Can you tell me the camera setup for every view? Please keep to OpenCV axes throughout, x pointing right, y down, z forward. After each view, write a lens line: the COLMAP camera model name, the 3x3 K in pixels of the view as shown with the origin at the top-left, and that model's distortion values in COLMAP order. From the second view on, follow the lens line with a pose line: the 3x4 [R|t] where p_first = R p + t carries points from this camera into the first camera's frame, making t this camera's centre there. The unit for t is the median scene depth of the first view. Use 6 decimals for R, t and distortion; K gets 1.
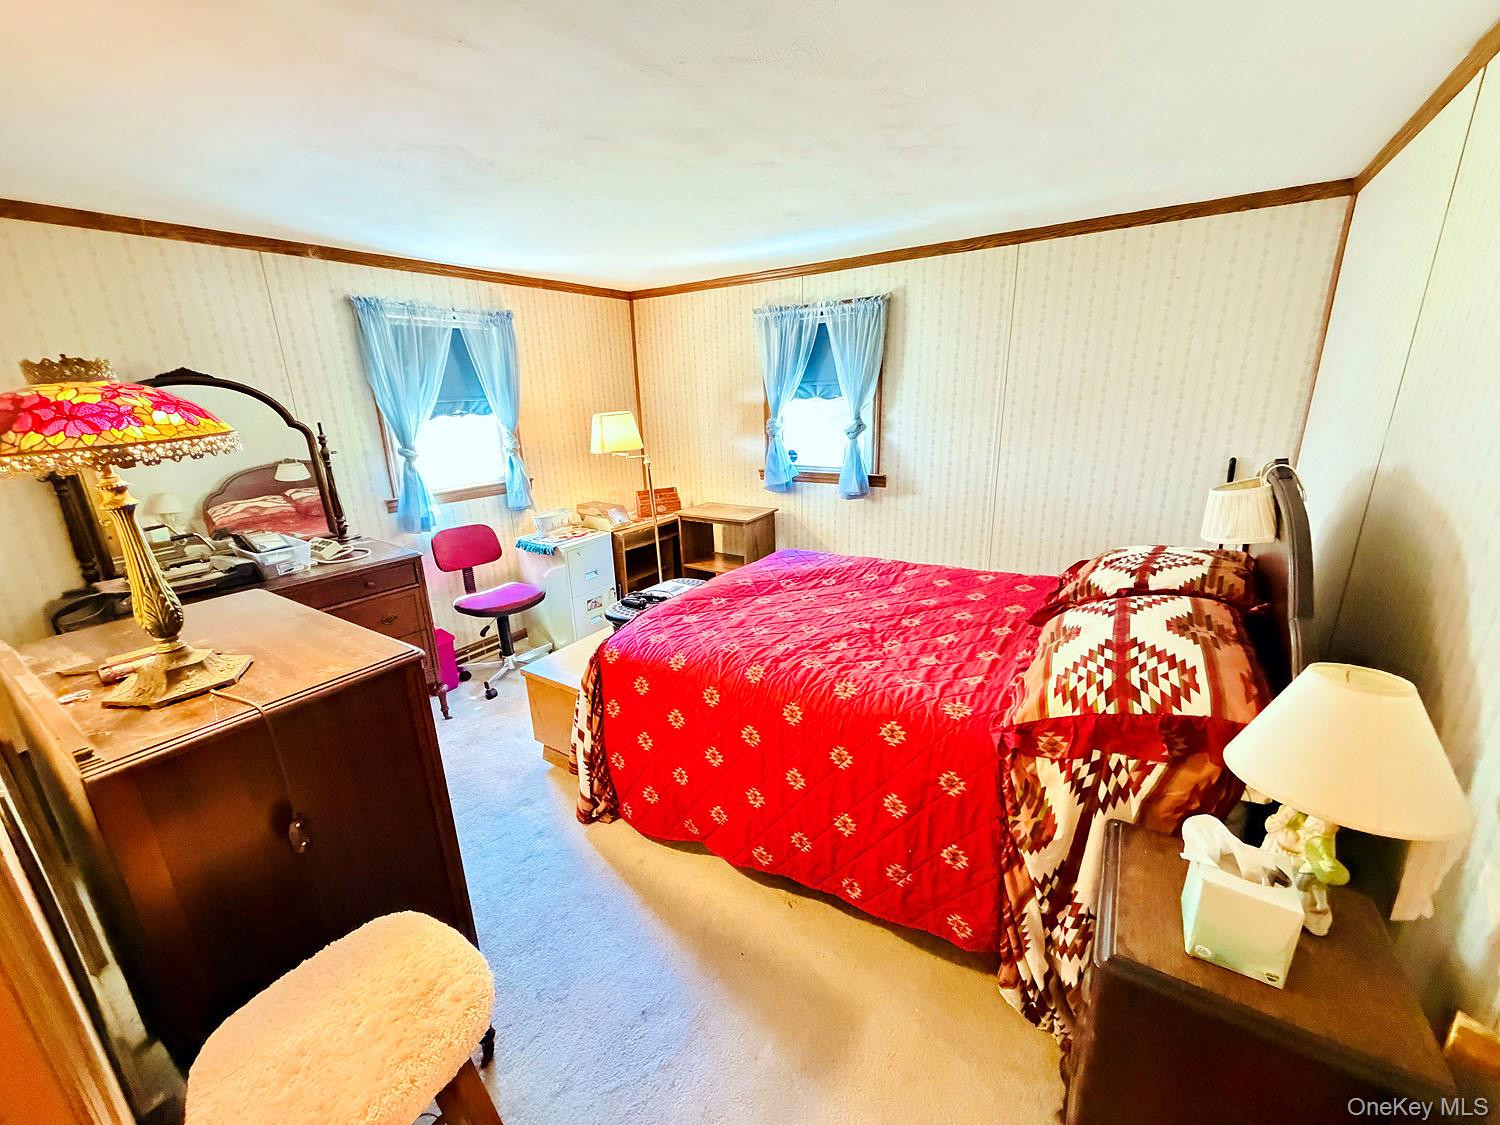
lens RADIAL K [[595.9, 0, 750.8], [0, 595.9, 561.1], [0, 0, 1]] dist [-0.002172, 0.000923]
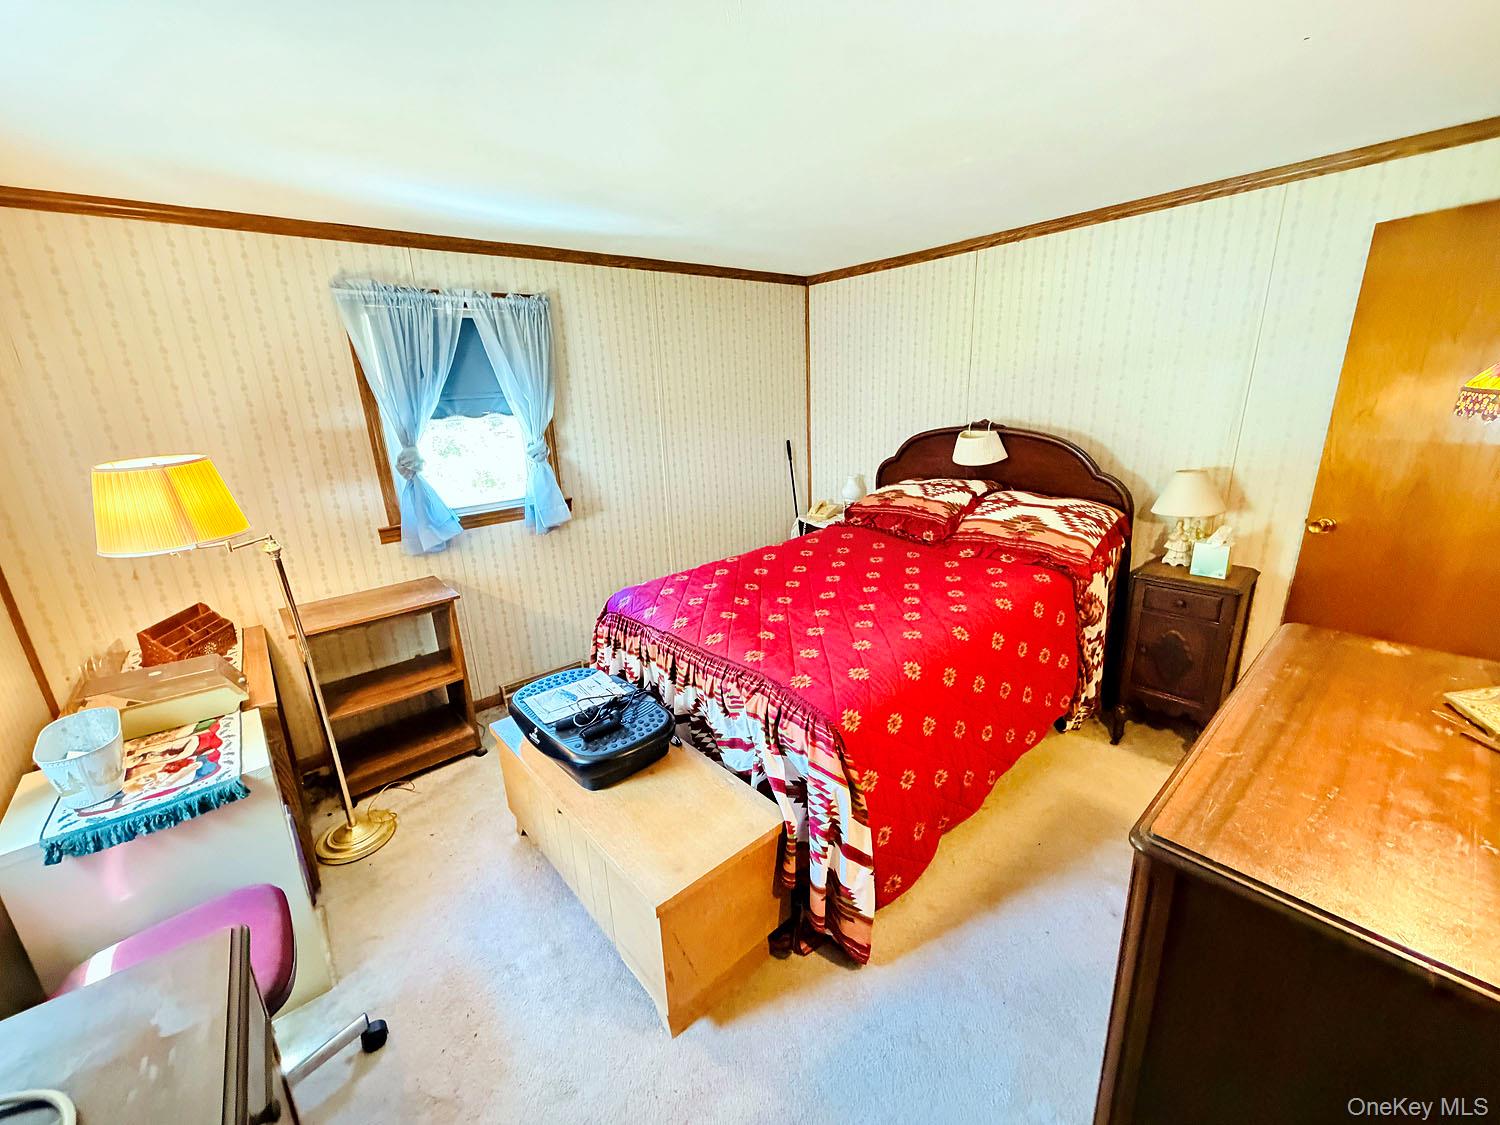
lens RADIAL K [[595.9, 0, 752.3], [0, 595.9, 563.0], [0, 0, 1]] dist [-0.002172, 0.000923]
pose [[0.273665, -0.255229, 0.927343, -0.565512], [0.301203, 0.938395, 0.169384, -0.124688], [-0.913447, 0.232964, 0.333681, 0.485598]]
